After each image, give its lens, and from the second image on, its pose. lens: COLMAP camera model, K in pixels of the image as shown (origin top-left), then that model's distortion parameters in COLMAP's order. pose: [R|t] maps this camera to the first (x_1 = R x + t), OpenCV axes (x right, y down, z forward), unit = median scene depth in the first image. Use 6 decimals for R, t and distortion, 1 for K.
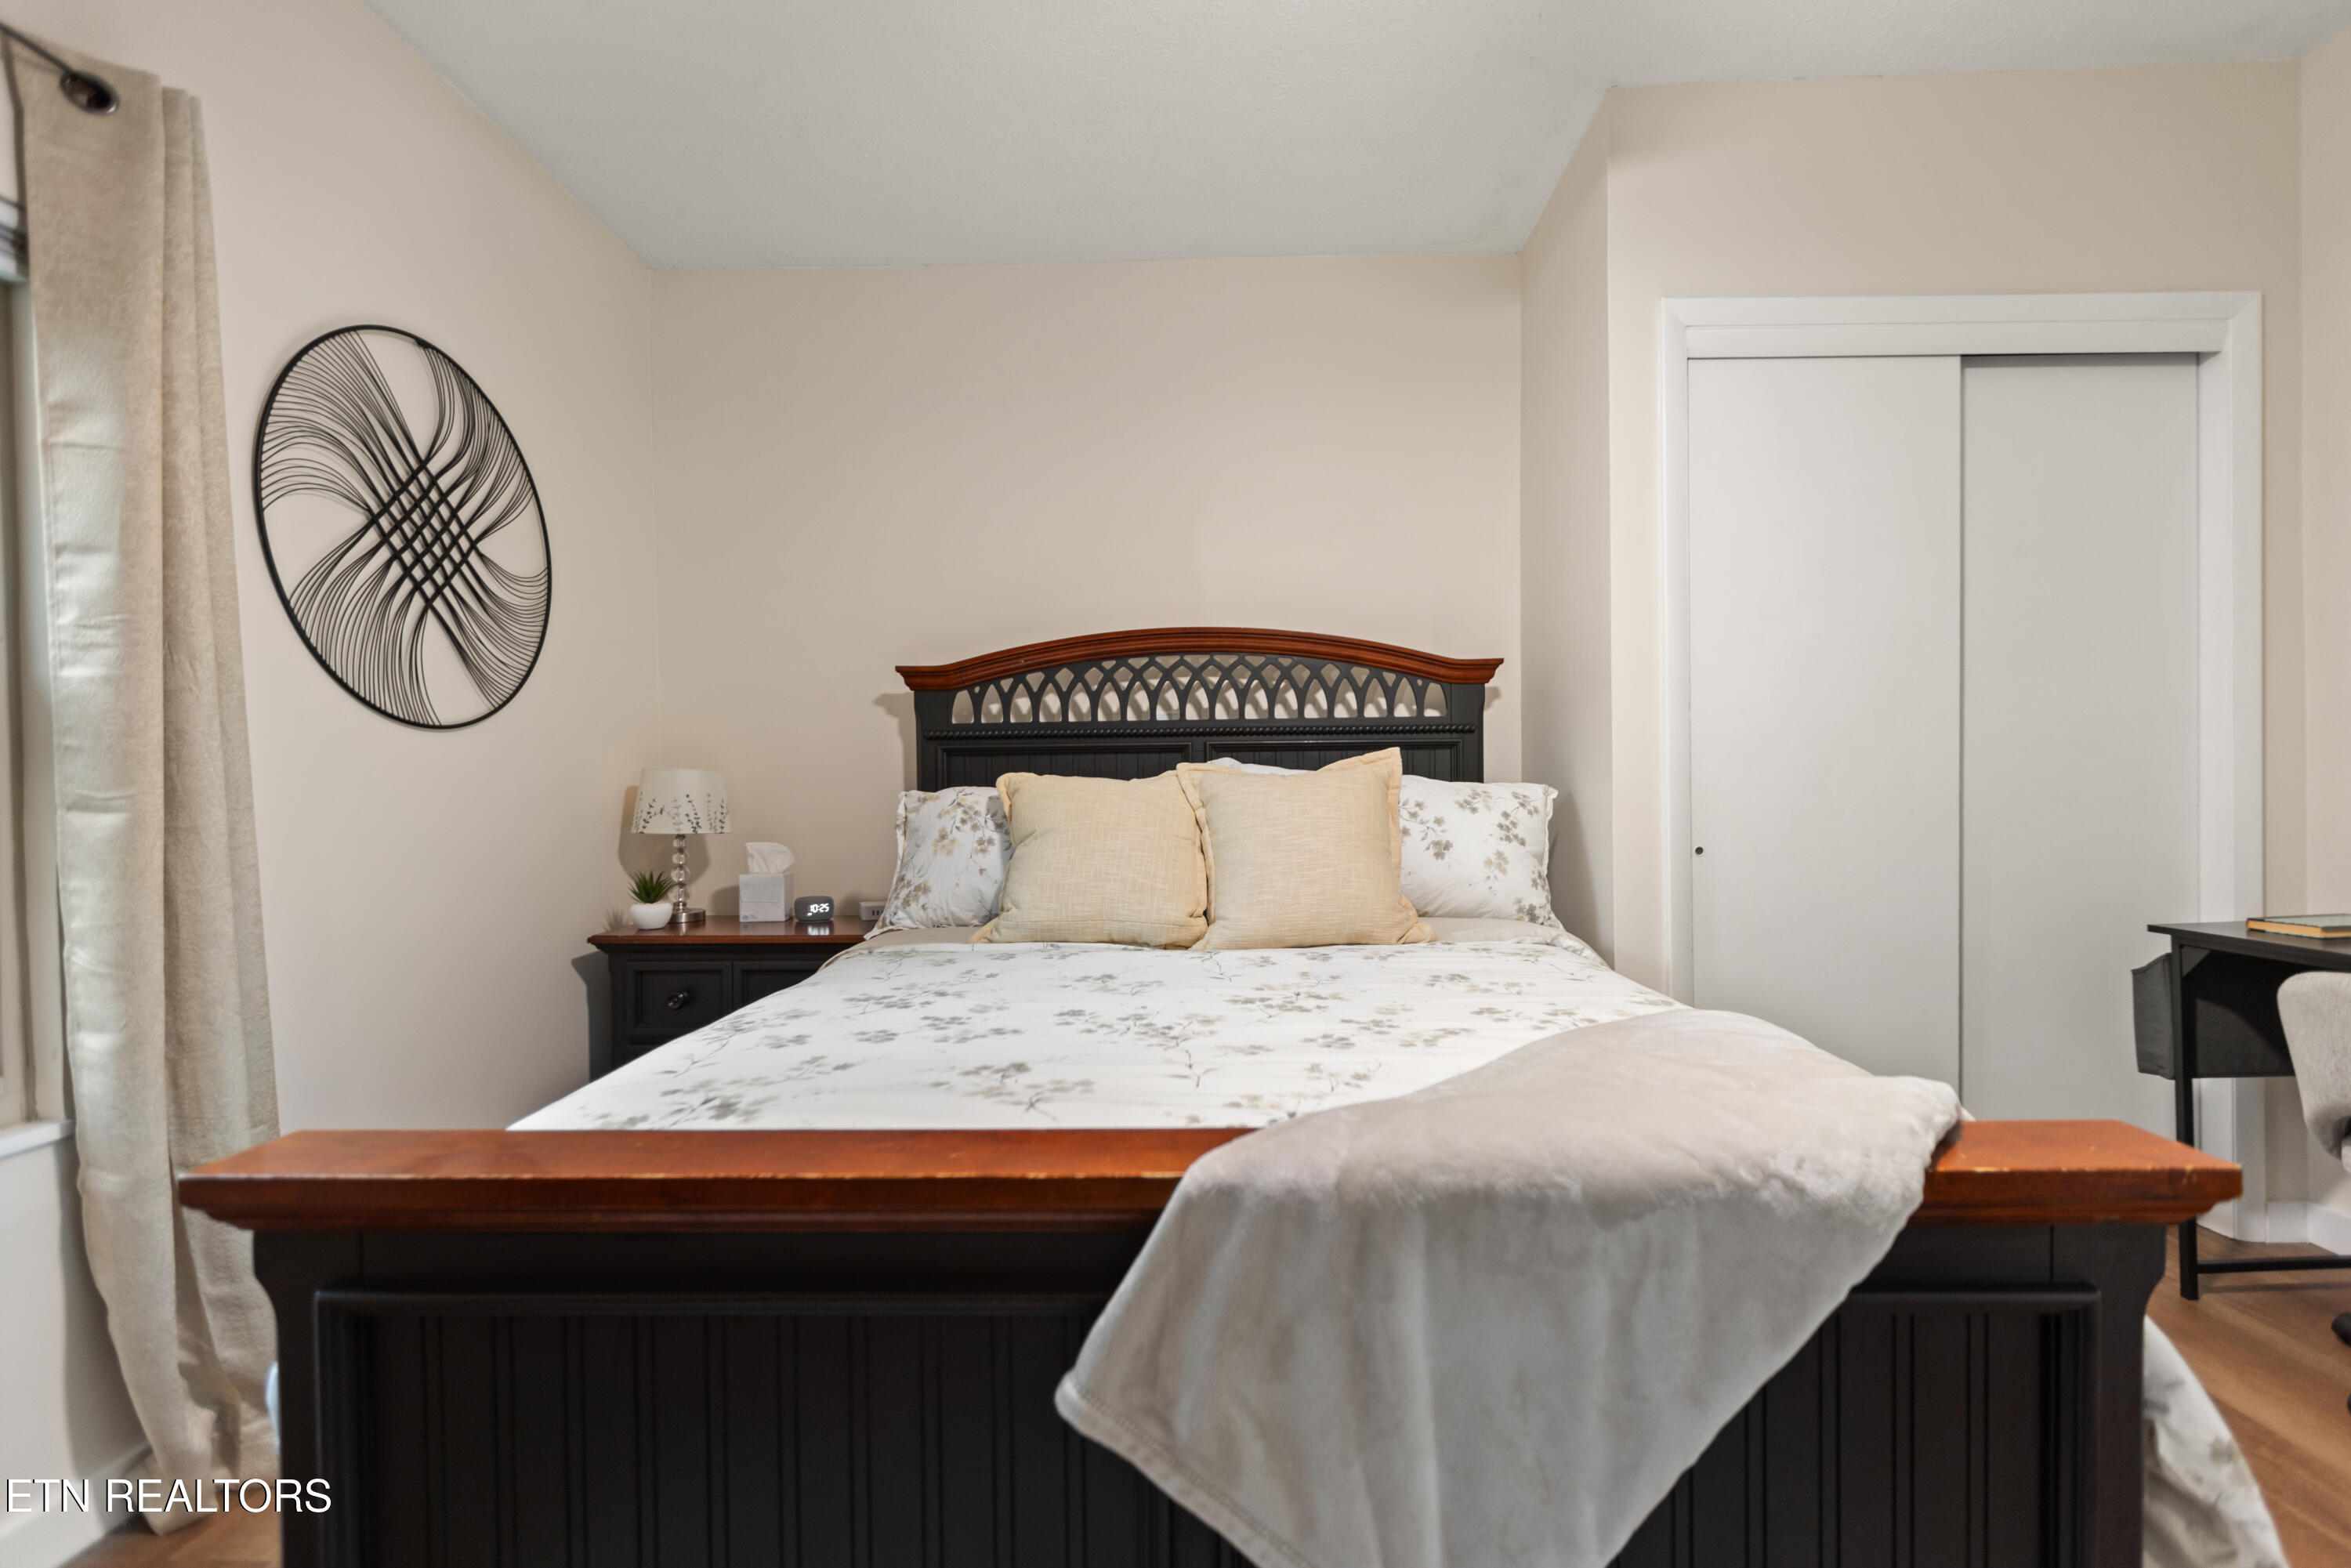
lens RADIAL K [[1061.3, 0, 1175.5], [0, 1061.3, 784.0], [0, 0, 1]] dist [0.000756, -0.000572]
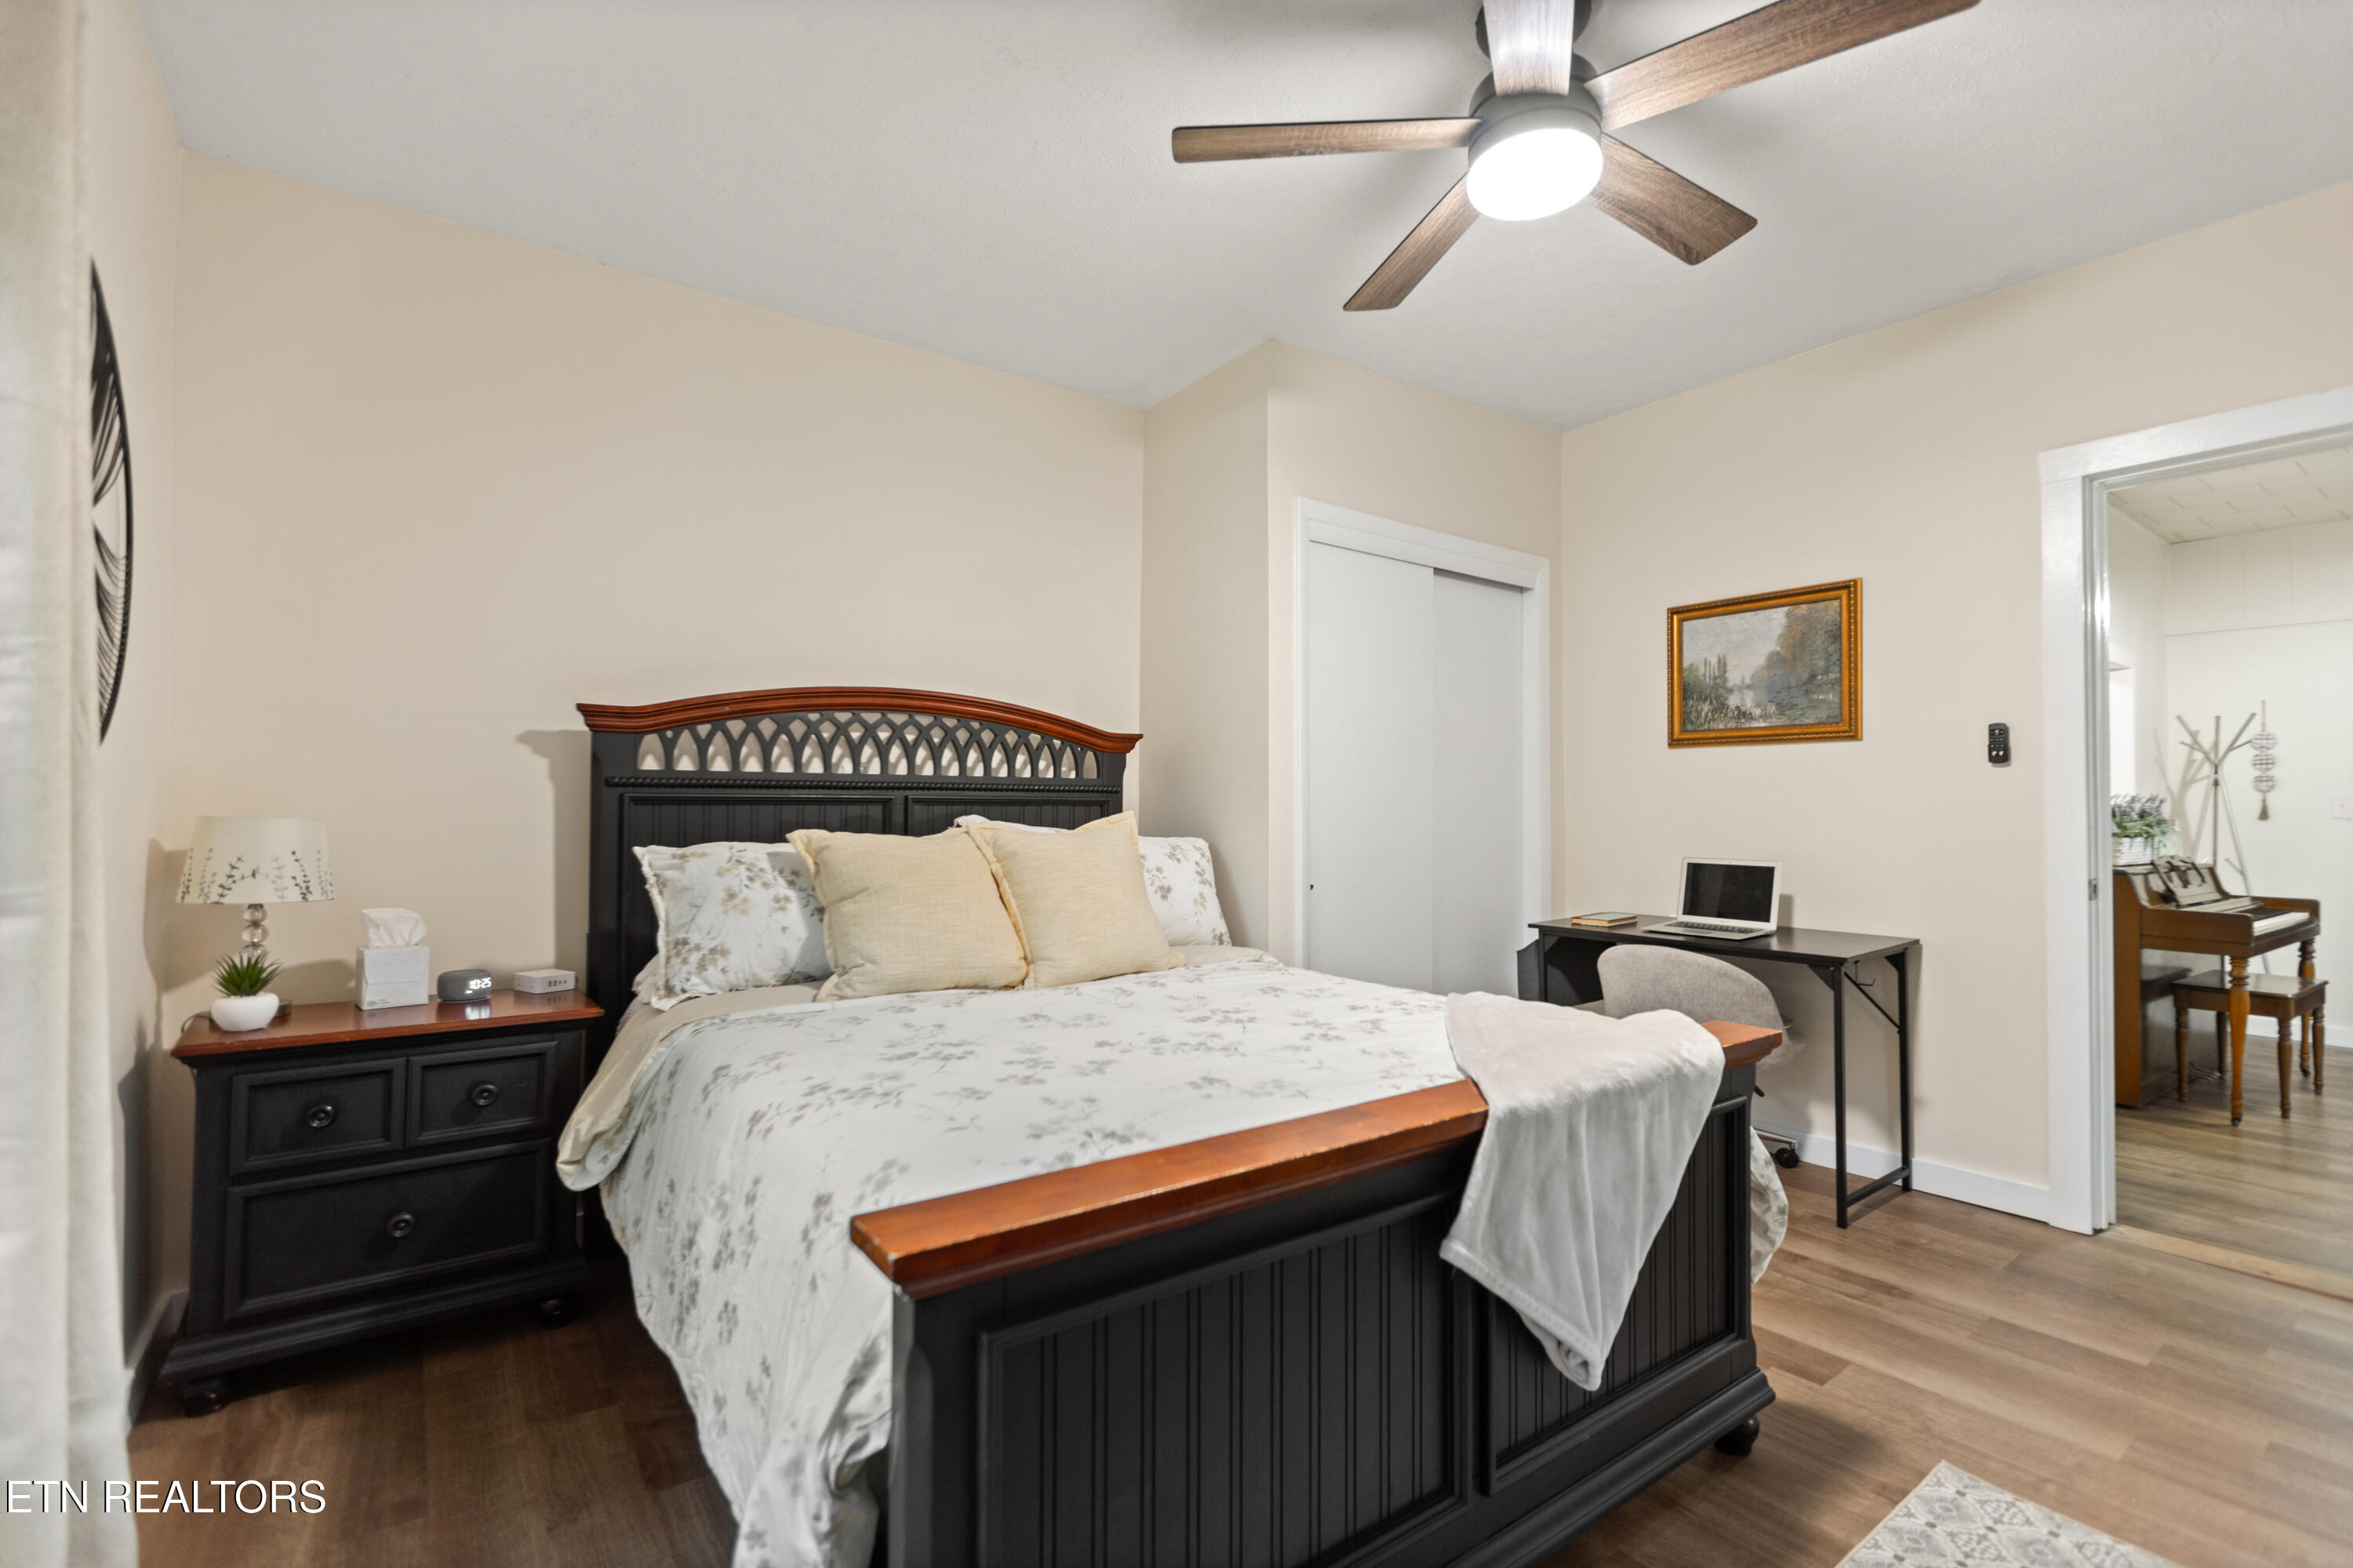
lens RADIAL K [[1056.7, 0, 1176.5], [0, 1056.7, 784.0], [0, 0, 1]] dist [0.006747, 0.000403]
pose [[0.795104, 0.028379, 0.605809, -0.494012], [-0.013688, 0.999490, -0.028856, -0.030484], [-0.606318, 0.014651, 0.795087, -0.011878]]
